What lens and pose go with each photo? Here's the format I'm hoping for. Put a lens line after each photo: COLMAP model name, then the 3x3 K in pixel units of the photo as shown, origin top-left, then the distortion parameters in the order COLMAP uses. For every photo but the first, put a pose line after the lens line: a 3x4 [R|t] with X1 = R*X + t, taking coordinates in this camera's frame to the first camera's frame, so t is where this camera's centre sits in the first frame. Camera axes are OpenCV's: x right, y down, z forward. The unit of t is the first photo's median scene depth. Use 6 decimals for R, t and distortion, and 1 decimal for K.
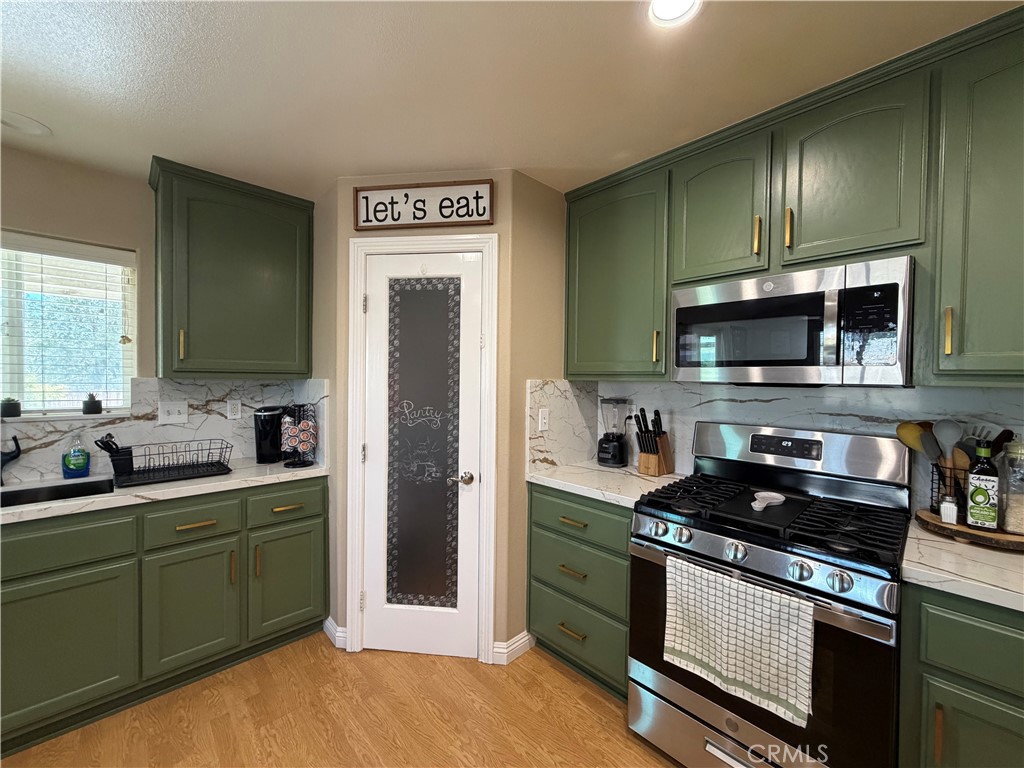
lens RADIAL K [[409.4, 0, 509.6], [0, 409.4, 385.8], [0, 0, 1]] dist [0.001541, -0.000047]
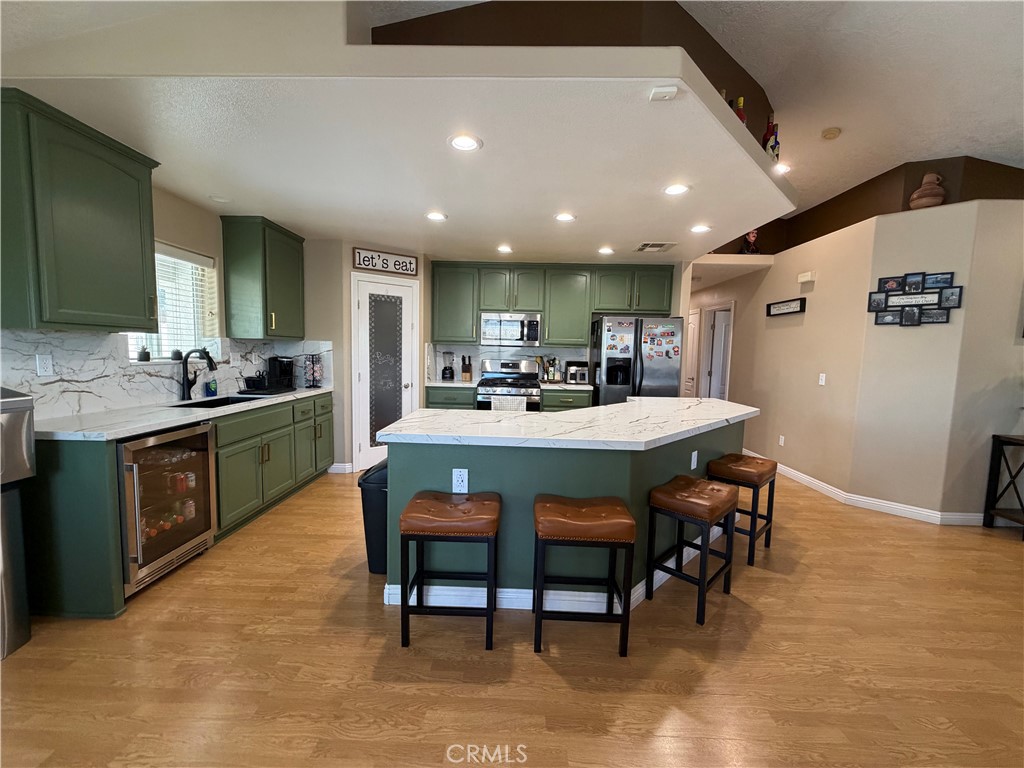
lens RADIAL K [[409.4, 0, 509.6], [0, 409.4, 385.8], [0, 0, 1]] dist [0.001541, -0.000047]
pose [[0.702265, -0.057265, 0.709609, -1.320272], [-0.001733, 0.996619, 0.082142, 0.035727], [-0.711913, -0.058915, 0.699792, -1.017803]]
